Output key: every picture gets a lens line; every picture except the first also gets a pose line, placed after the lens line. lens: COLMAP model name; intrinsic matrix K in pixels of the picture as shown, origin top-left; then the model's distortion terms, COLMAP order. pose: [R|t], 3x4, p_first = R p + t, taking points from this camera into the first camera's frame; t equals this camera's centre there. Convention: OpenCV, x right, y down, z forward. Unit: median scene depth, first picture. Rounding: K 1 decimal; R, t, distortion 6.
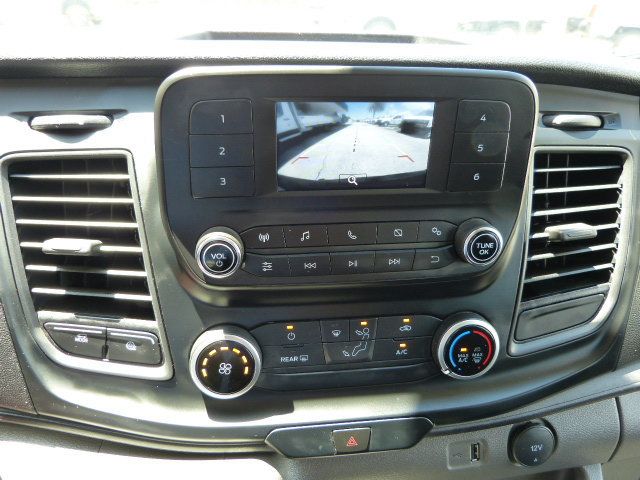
lens RADIAL K [[472.9, 0, 318.6], [0, 472.9, 242.8], [0, 0, 1]] dist [-0.034801, 0.024556]
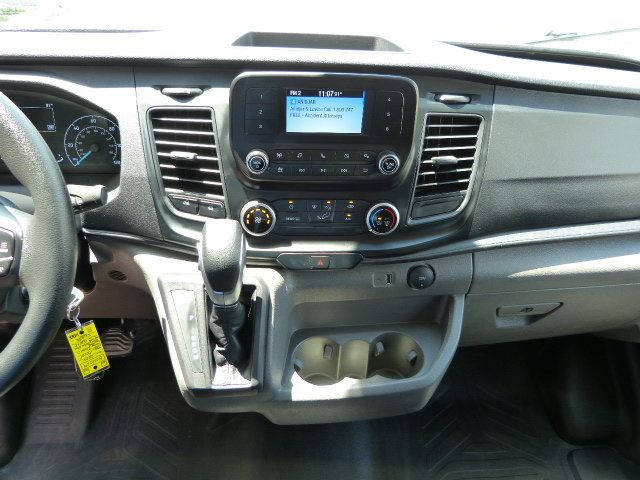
lens RADIAL K [[472.9, 0, 321.8], [0, 472.9, 239.8], [0, 0, 1]] dist [-0.034801, 0.024556]
pose [[0.998640, 0.047131, -0.022301, 0.121596], [-0.043851, 0.990566, 0.129828, 0.073260], [0.028209, -0.128673, 0.991286, -0.988593]]
